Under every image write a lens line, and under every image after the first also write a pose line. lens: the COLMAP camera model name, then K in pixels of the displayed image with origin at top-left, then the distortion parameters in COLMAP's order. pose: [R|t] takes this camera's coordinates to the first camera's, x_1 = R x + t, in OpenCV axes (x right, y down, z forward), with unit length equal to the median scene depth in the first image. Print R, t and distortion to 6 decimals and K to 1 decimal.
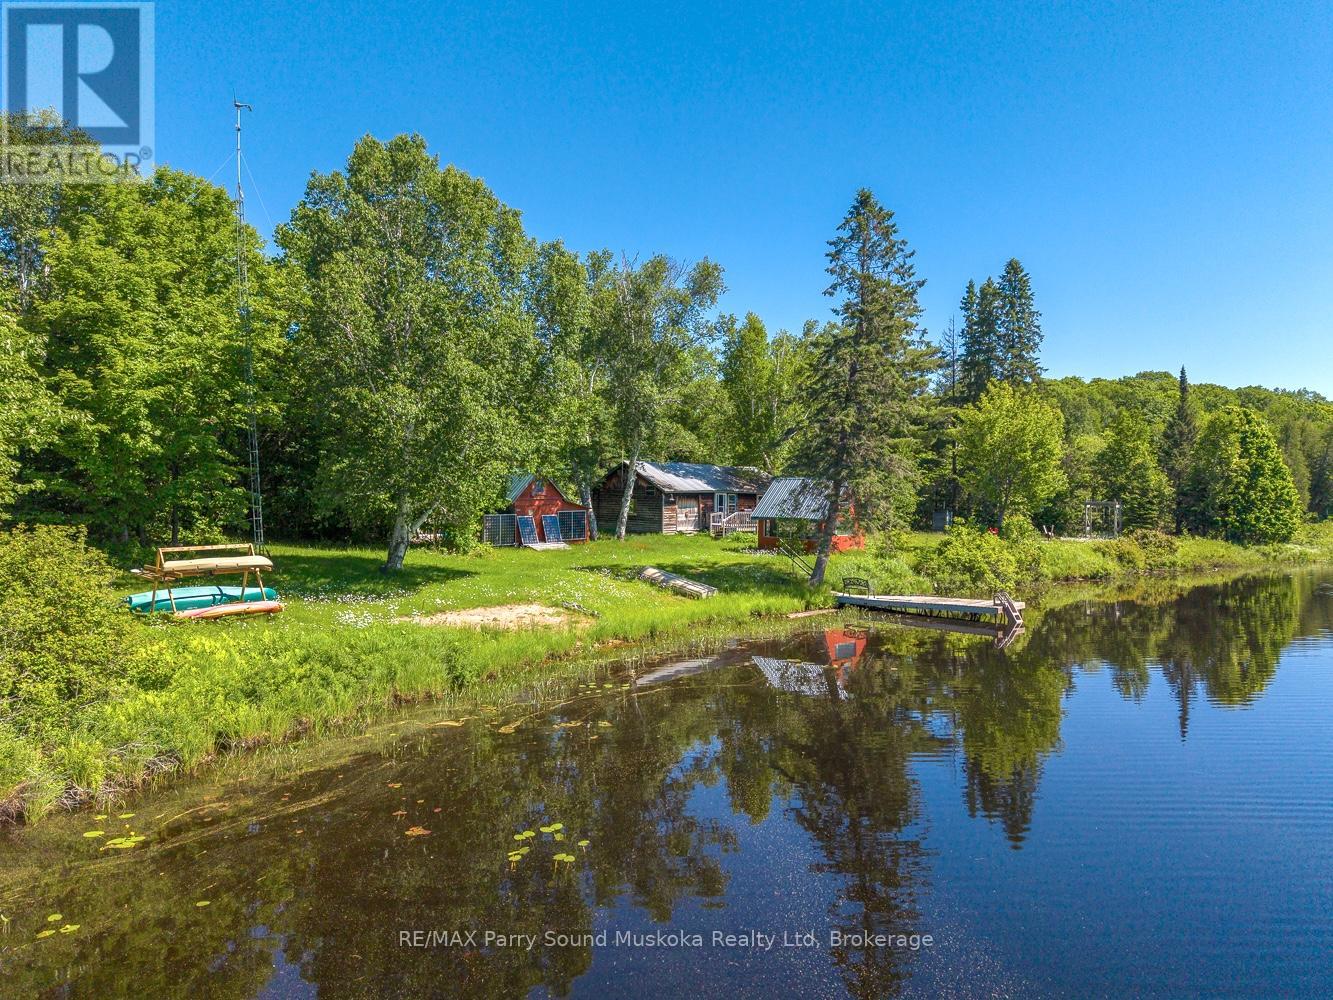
lens RADIAL K [[881.0, 0, 666.5], [0, 881.0, 500.0], [0, 0, 1]] dist [0.092455, -0.125431]
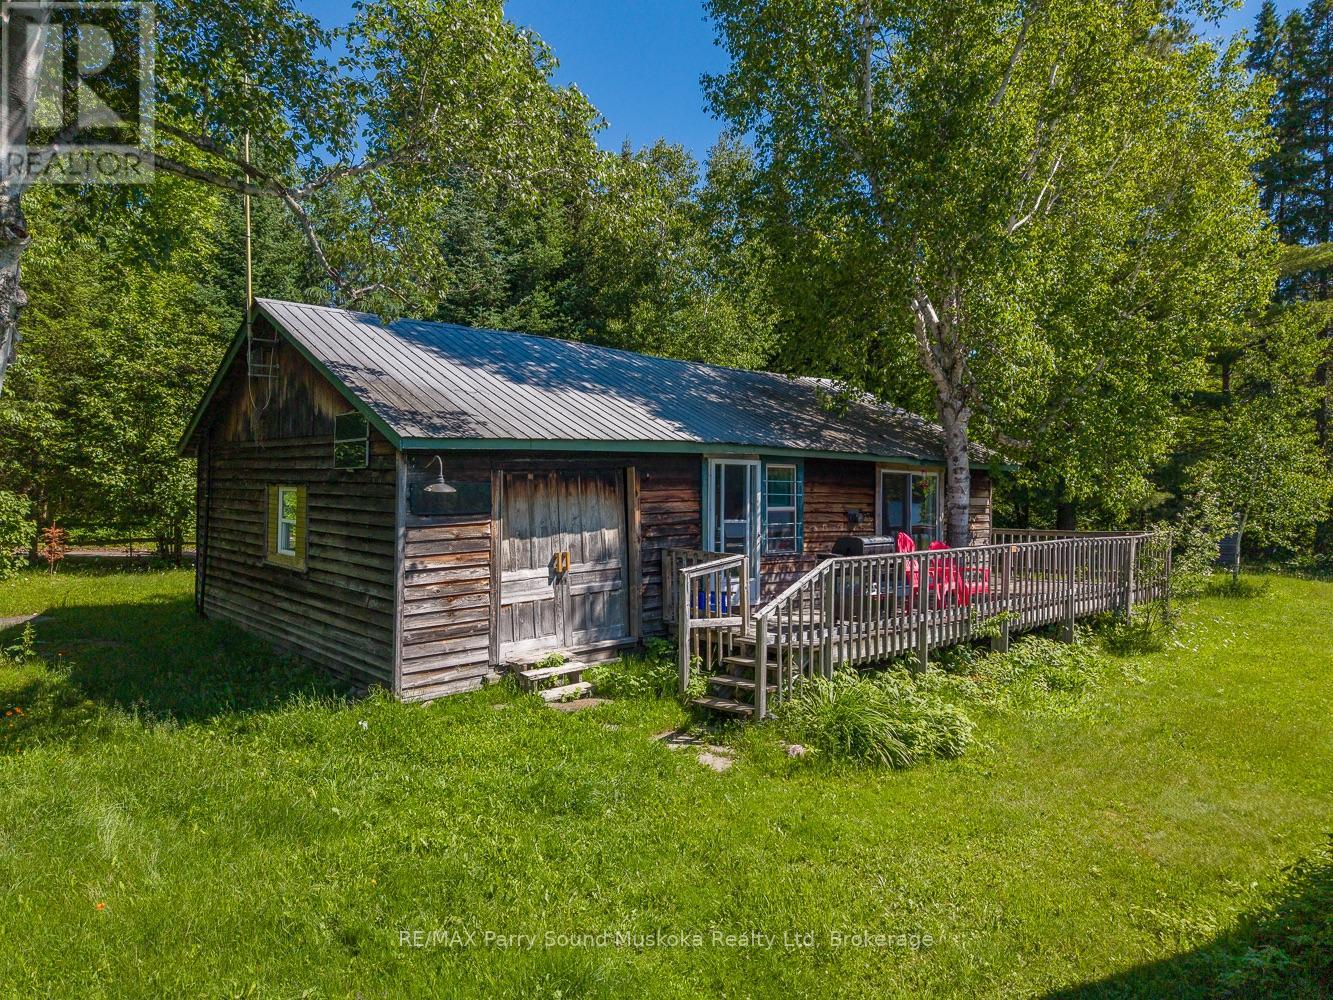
lens RADIAL K [[881.0, 0, 666.5], [0, 881.0, 500.0], [0, 0, 1]] dist [0.092455, -0.125431]
pose [[0.999445, -0.005791, 0.032798, 0.040475], [0.005320, 0.999882, 0.014429, -0.000719], [-0.032877, -0.014247, 0.999358, 0.813134]]
